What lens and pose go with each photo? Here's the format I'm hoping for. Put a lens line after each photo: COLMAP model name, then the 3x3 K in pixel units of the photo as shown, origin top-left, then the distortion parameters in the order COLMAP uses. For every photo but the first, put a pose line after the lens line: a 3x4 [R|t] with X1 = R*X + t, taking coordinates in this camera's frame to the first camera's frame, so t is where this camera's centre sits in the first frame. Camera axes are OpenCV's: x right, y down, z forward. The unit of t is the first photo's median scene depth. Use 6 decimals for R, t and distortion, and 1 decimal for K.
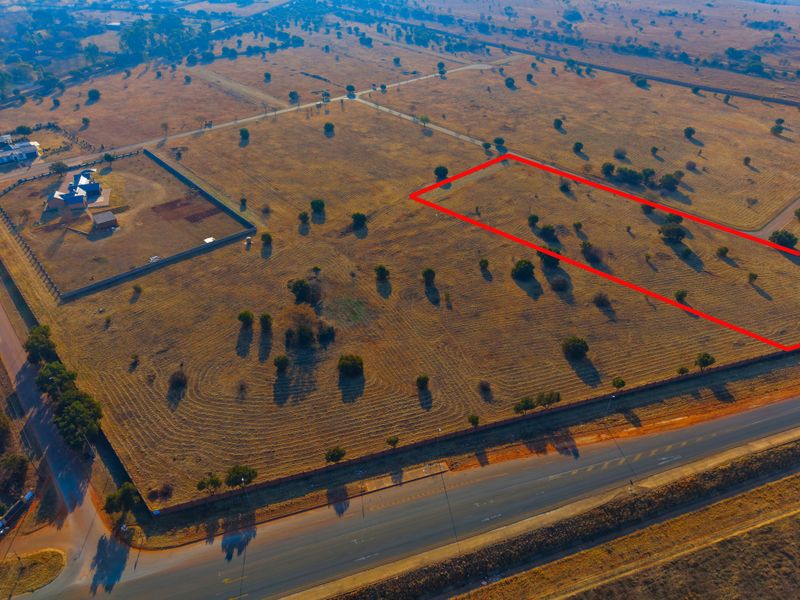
lens RADIAL K [[534.9, 0, 400.0], [0, 534.9, 300.0], [0, 0, 1]] dist [0.027235, -0.024765]
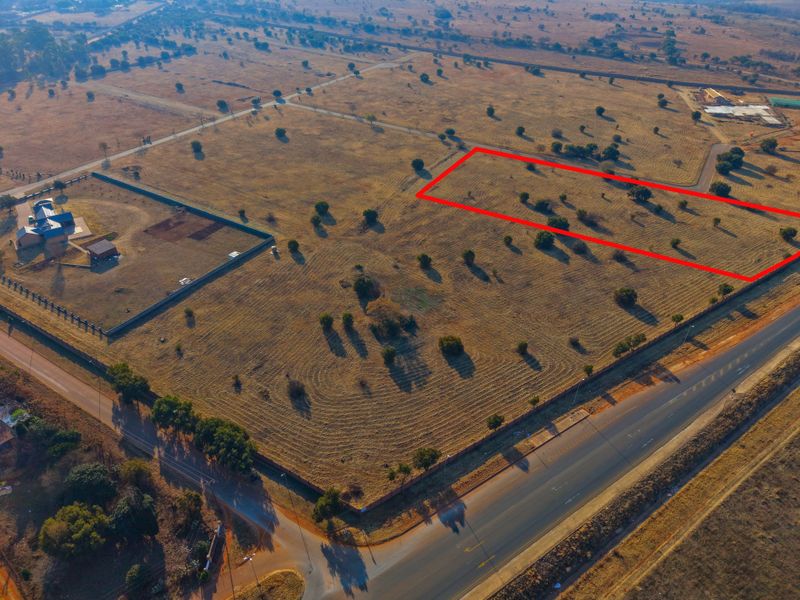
lens RADIAL K [[534.9, 0, 400.0], [0, 534.9, 300.0], [0, 0, 1]] dist [0.027235, -0.024765]
pose [[0.959180, -0.157094, 0.235148, -0.331219], [0.158249, 0.987299, 0.014071, 0.002556], [-0.234372, 0.023715, 0.971858, 0.000622]]
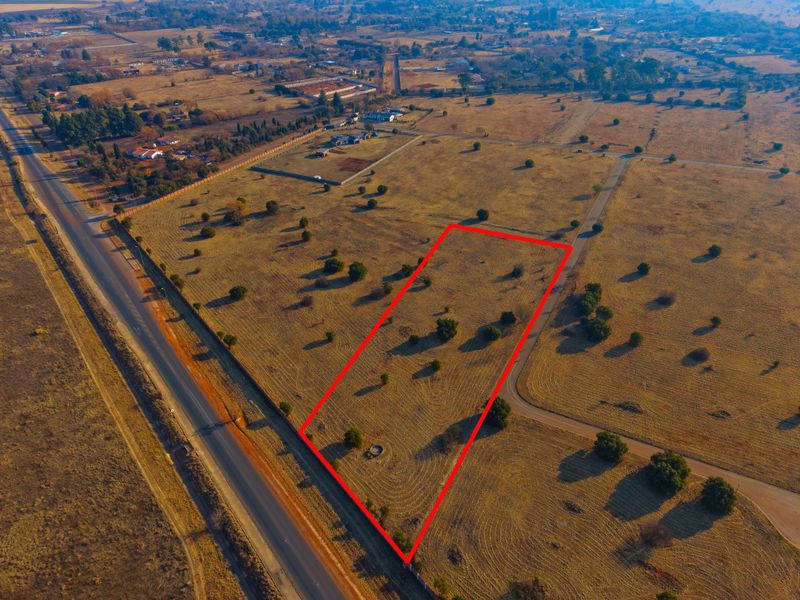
lens RADIAL K [[534.9, 0, 400.0], [0, 534.9, 300.0], [0, 0, 1]] dist [0.027235, -0.024765]
pose [[0.343211, 0.493160, -0.799374, 1.321793], [-0.532256, 0.803348, 0.267087, -0.409517], [0.773893, 0.333804, 0.538205, 0.471391]]
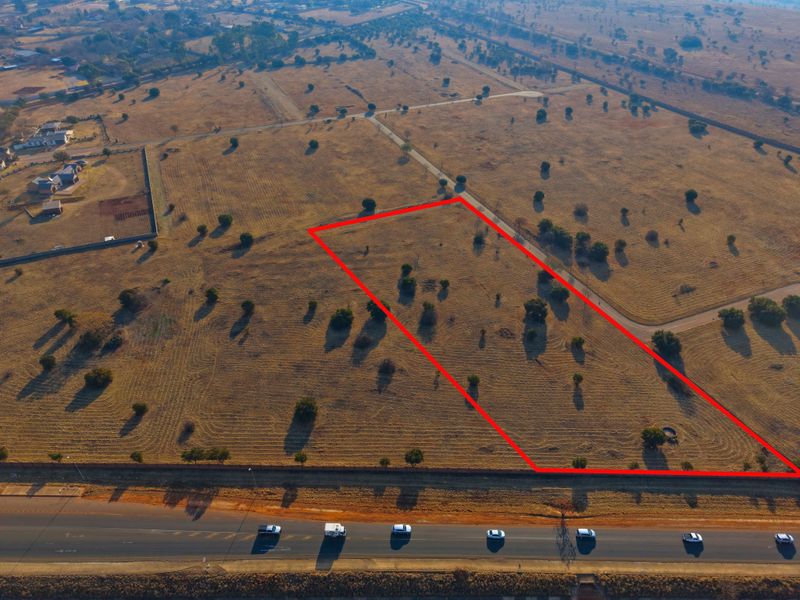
lens RADIAL K [[534.9, 0, 400.0], [0, 534.9, 300.0], [0, 0, 1]] dist [0.027235, -0.024765]
pose [[0.947144, 0.184285, -0.262596, 0.579925], [-0.184789, 0.982509, 0.022999, -0.132418], [0.262241, 0.026741, 0.964632, 0.083082]]
